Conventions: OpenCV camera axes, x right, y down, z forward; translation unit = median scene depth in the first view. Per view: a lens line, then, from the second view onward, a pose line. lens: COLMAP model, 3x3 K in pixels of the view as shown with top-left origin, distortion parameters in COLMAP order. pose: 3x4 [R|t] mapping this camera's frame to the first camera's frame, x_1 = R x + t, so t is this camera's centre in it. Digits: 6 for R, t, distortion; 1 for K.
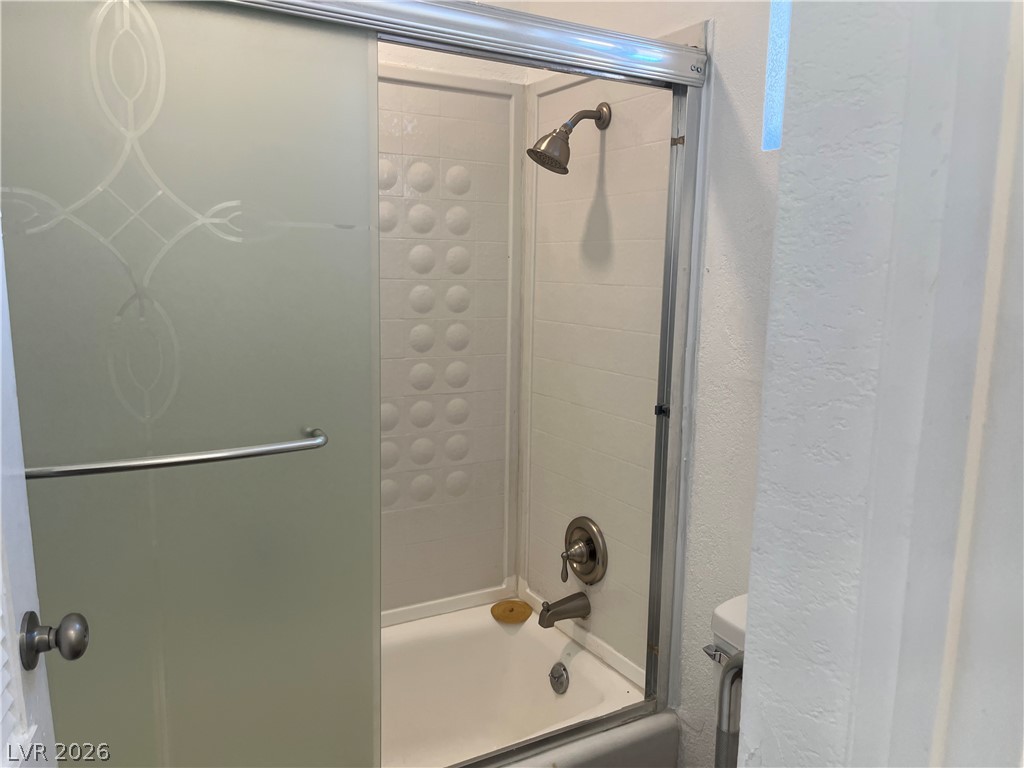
lens RADIAL K [[779.9, 0, 518.7], [0, 779.9, 386.2], [0, 0, 1]] dist [0.057569, -0.079556]
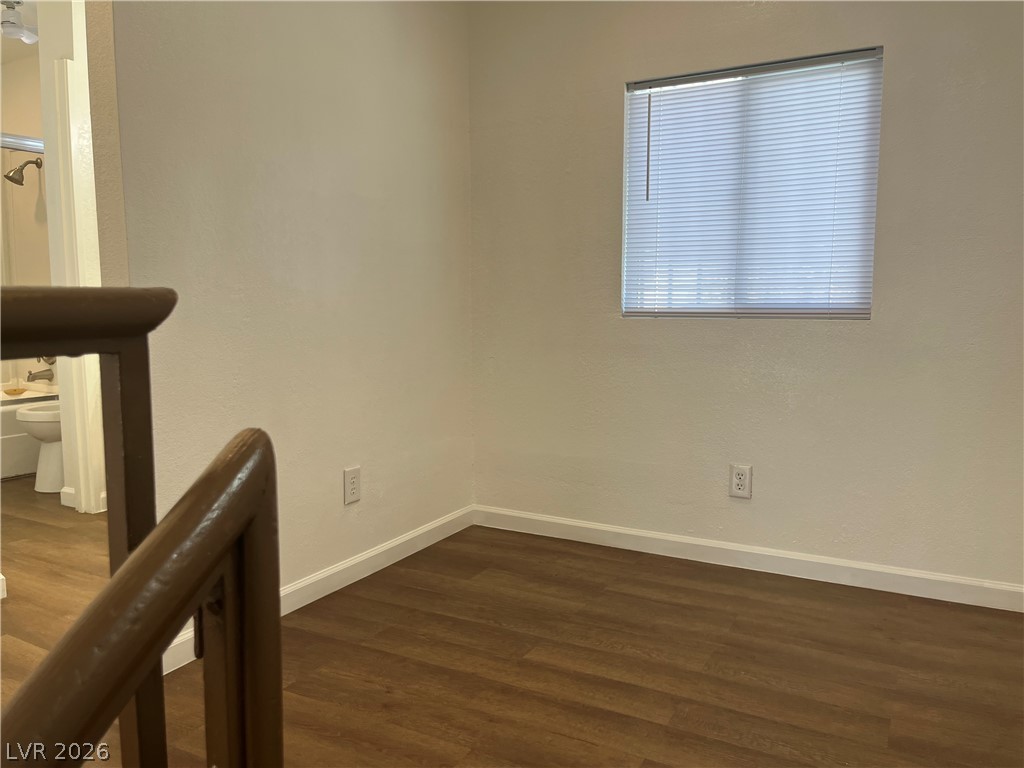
lens RADIAL K [[779.9, 0, 516.3], [0, 779.9, 384.1], [0, 0, 1]] dist [0.057569, -0.079556]
pose [[0.860699, -0.067543, 0.504614, 0.092272], [0.084692, 0.996345, -0.011094, 0.453247], [-0.502020, 0.052285, 0.863274, -1.675133]]
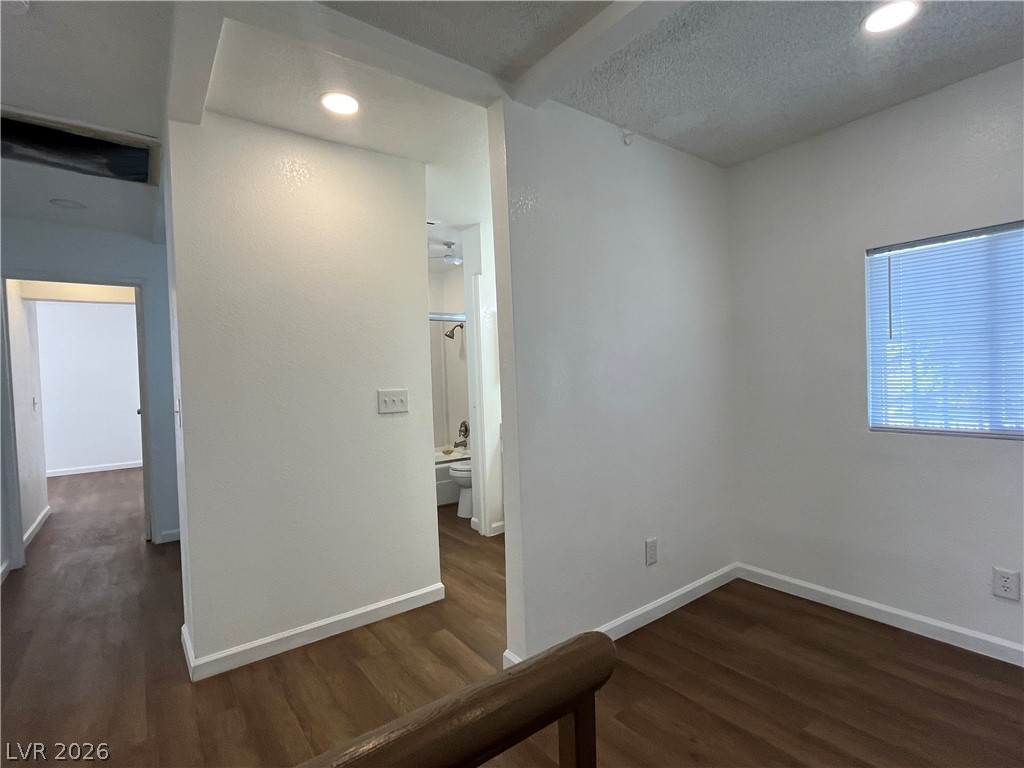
lens RADIAL K [[496.8, 0, 516.8], [0, 496.8, 384.3], [0, 0, 1]] dist [-0.001010, -0.001717]
pose [[0.992238, -0.051680, 0.113109, 0.073505], [0.065663, 0.990156, -0.123611, 0.315092], [-0.105607, 0.130078, 0.985863, -1.584962]]
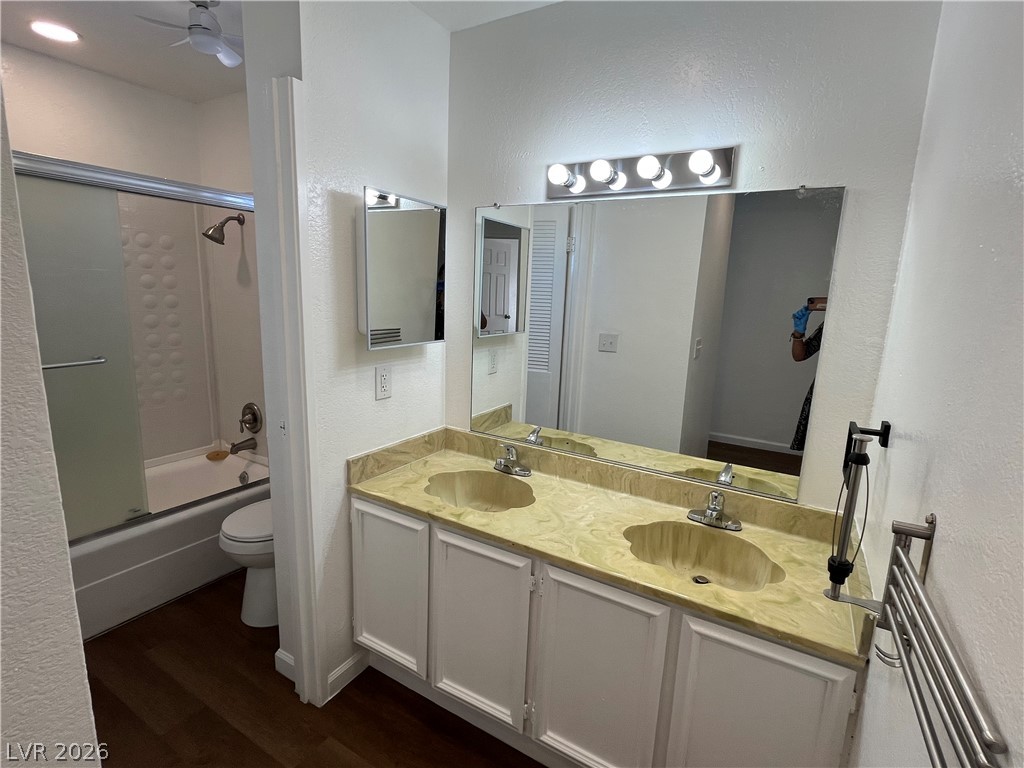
lens RADIAL K [[496.8, 0, 512.5], [0, 496.8, 378.1], [0, 0, 1]] dist [-0.001010, -0.001717]
pose [[0.878600, -0.072391, 0.472040, 0.077779], [0.051236, 0.997028, 0.057537, 0.057342], [-0.474802, -0.026367, 0.879698, -0.558559]]
